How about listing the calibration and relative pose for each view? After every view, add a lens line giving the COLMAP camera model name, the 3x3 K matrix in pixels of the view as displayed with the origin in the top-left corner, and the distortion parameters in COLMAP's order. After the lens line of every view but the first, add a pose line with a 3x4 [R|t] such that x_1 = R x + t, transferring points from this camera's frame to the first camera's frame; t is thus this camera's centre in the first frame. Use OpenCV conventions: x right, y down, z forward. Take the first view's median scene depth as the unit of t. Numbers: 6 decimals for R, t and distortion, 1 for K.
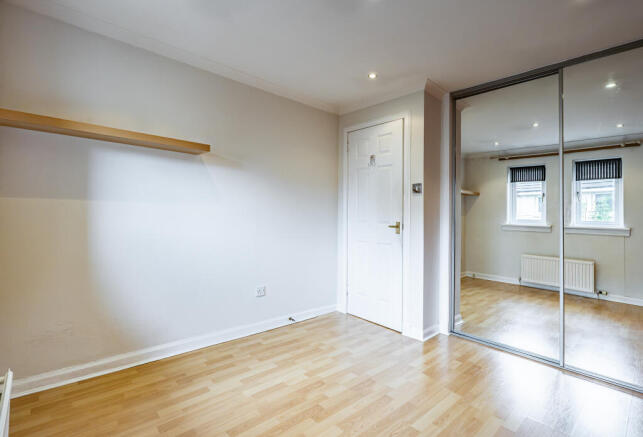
lens RADIAL K [[308.4, 0, 319.9], [0, 308.4, 210.2], [0, 0, 1]] dist [-0.000422, -0.000011]
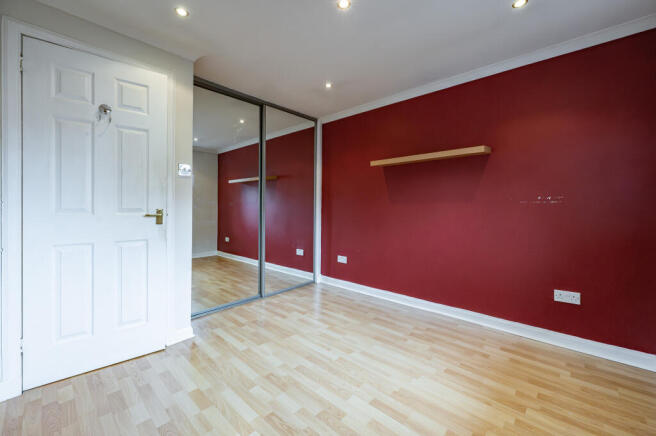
lens RADIAL K [[263.6, 0, 328.0], [0, 263.6, 218.0], [0, 0, 1]] dist [-0.002175, -0.000187]
pose [[-0.086740, -0.060975, 0.994363, -0.508319], [-0.009253, 0.998131, 0.060398, 0.018982], [-0.996188, -0.003962, -0.087143, 0.735540]]
